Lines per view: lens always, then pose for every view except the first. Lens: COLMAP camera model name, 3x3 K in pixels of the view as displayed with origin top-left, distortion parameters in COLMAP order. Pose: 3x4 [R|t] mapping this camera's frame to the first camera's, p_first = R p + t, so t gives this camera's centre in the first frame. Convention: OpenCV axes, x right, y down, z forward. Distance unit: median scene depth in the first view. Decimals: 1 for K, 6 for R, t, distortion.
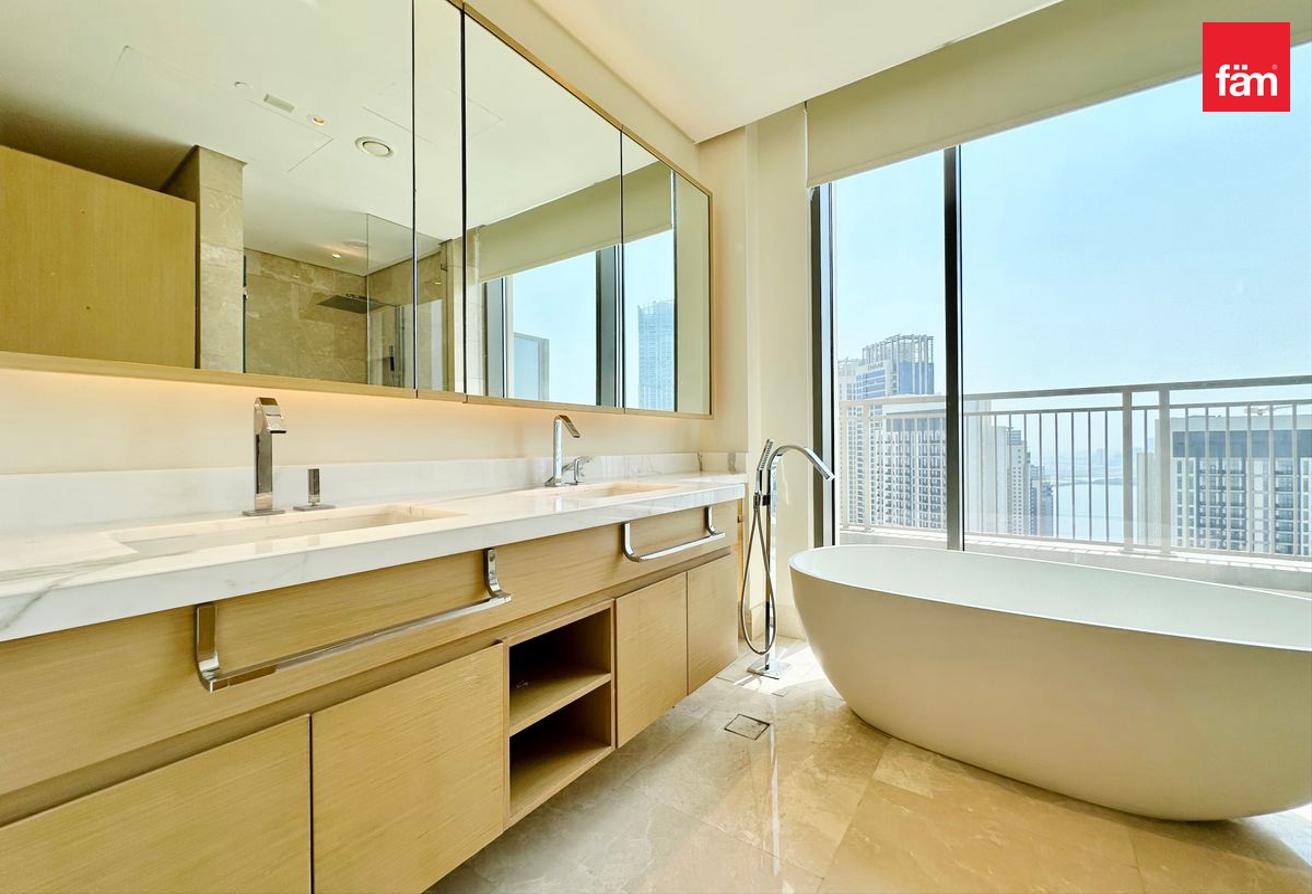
lens RADIAL K [[534.4, 0, 652.9], [0, 534.4, 450.1], [0, 0, 1]] dist [0.000247, 0.000329]
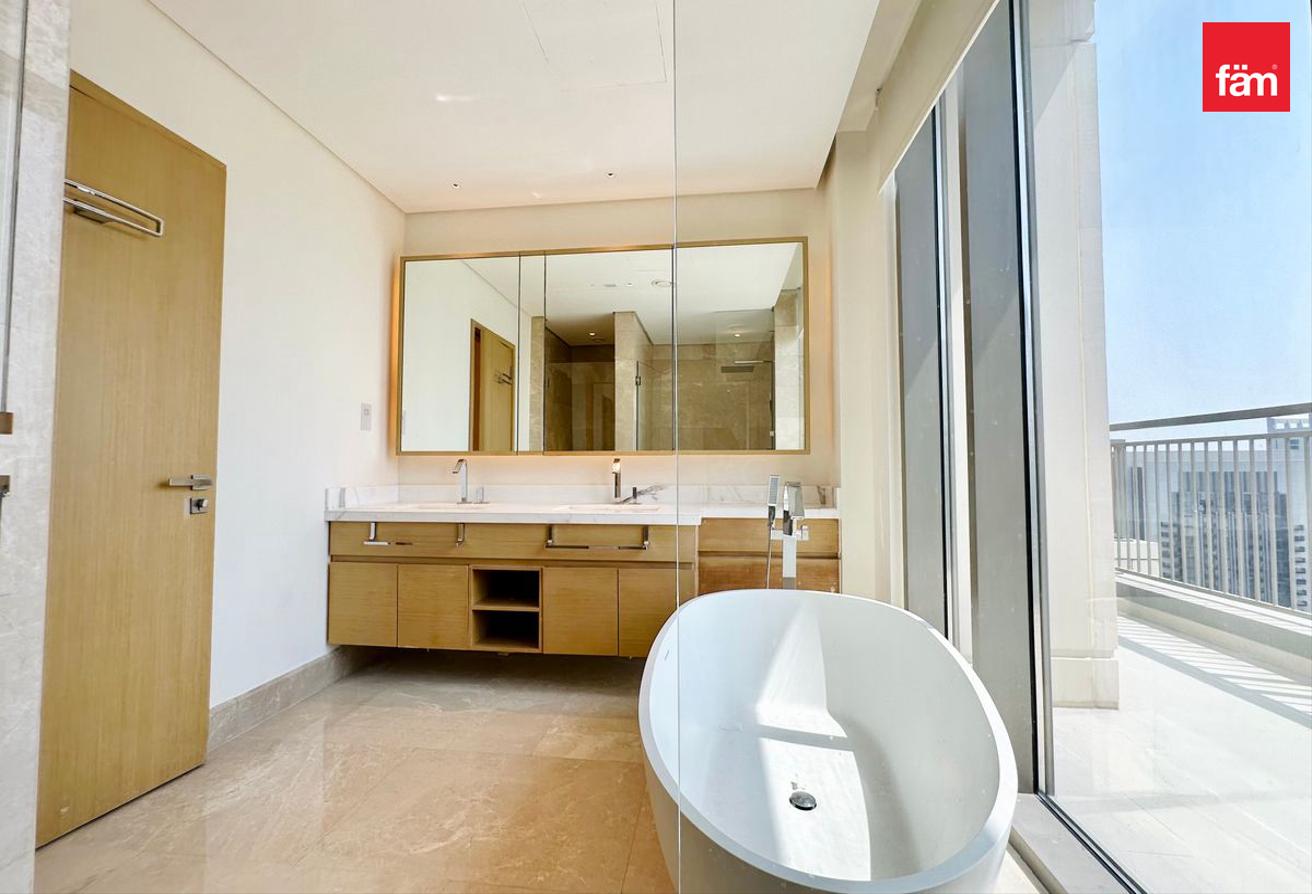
lens RADIAL K [[525.9, 0, 654.9], [0, 525.9, 449.0], [0, 0, 1]] dist [-0.004431, 0.000352]
pose [[0.483842, -0.016726, -0.874996, 1.386261], [-0.015139, 0.999508, -0.027477, -0.057381], [0.875025, 0.026541, 0.483350, 0.401926]]
